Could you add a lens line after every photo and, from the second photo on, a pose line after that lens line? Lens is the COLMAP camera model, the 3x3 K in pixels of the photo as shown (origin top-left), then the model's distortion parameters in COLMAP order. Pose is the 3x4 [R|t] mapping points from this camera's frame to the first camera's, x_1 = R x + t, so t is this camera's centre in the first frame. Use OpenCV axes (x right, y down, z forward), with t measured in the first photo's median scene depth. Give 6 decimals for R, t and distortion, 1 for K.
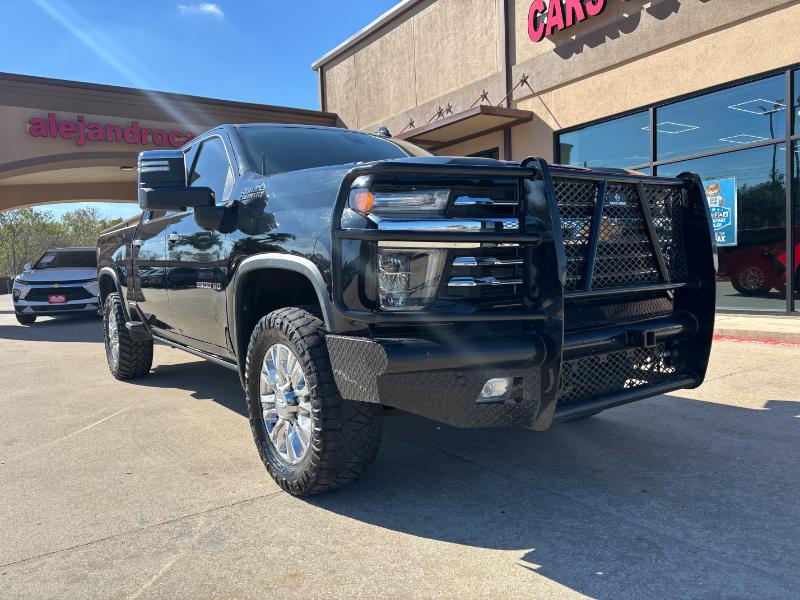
lens RADIAL K [[602.9, 0, 397.8], [0, 602.9, 302.0], [0, 0, 1]] dist [0.057731, -0.056002]
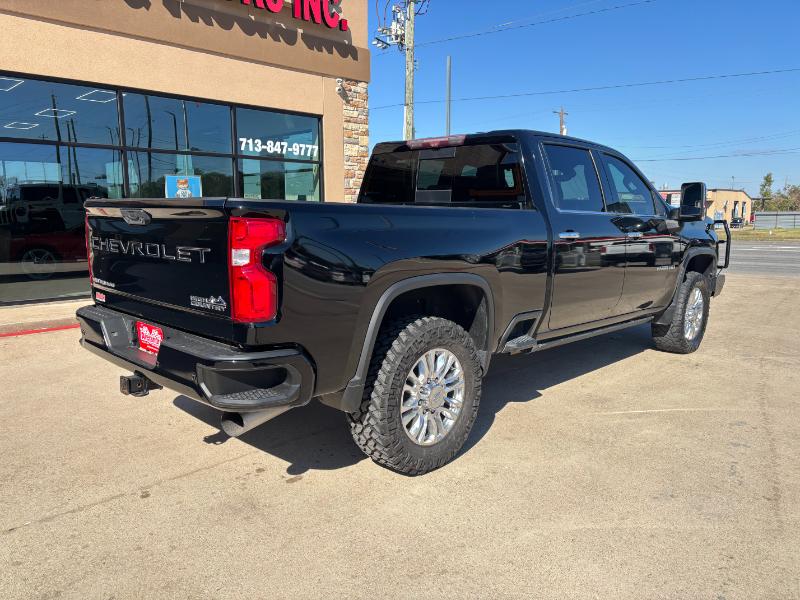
lens RADIAL K [[602.9, 0, 391.3], [0, 602.9, 301.5], [0, 0, 1]] dist [0.057731, -0.056002]
pose [[-0.190299, -0.103257, 0.976281, -1.891499], [0.062216, 0.991186, 0.116961, -0.184813], [-0.979753, 0.082998, -0.182198, 2.181659]]
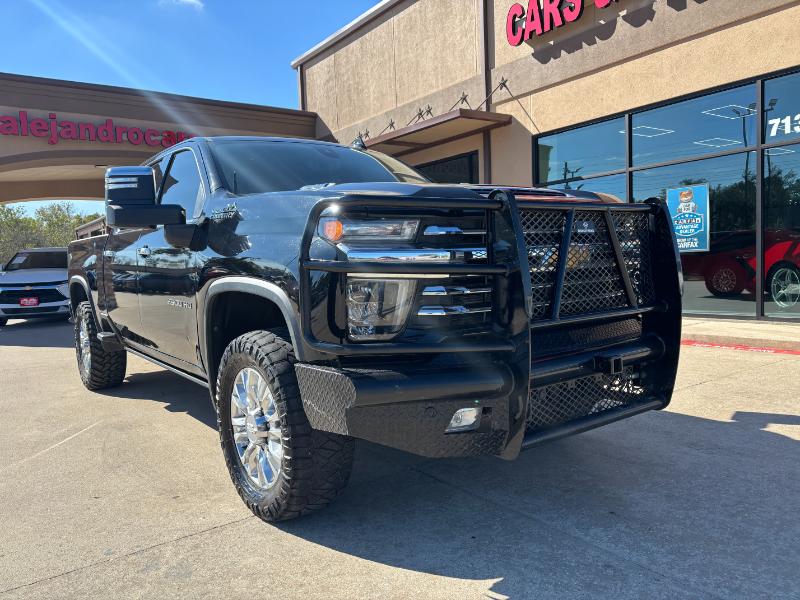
lens RADIAL K [[602.9, 0, 403.1], [0, 602.9, 301.5], [0, 0, 1]] dist [0.057731, -0.056002]
pose [[0.999299, -0.001832, 0.037382, 0.015277], [0.001609, 0.999981, 0.006017, -0.038903], [-0.037392, -0.005953, 0.999283, 0.001270]]
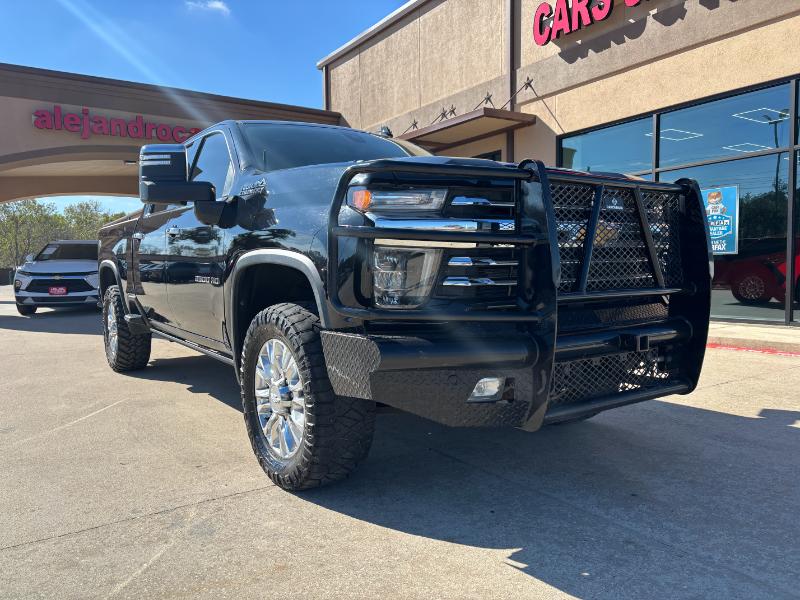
lens RADIAL K [[602.9, 0, 393.0], [0, 602.9, 303.4], [0, 0, 1]] dist [0.057731, -0.056002]
pose [[0.999649, 0.025524, -0.007075, 0.005516], [-0.025517, 0.999674, 0.000996, 0.003265], [0.007099, -0.000815, 0.999974, -0.004957]]
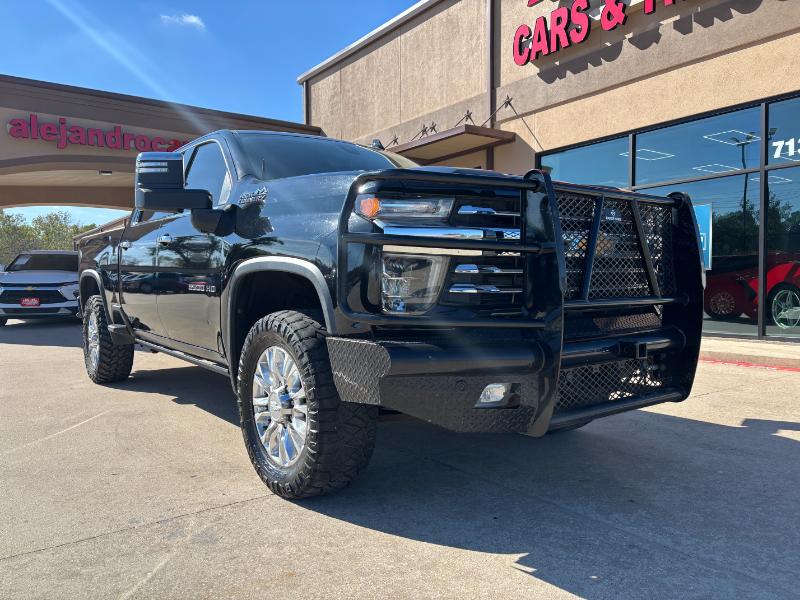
lens RADIAL K [[602.9, 0, 392.8], [0, 602.9, 301.0], [0, 0, 1]] dist [0.057731, -0.056002]
pose [[0.998900, 0.032110, 0.034167, -0.032950], [-0.031136, 0.999104, -0.028654, 0.014361], [-0.035057, 0.027559, 0.999005, -0.011813]]
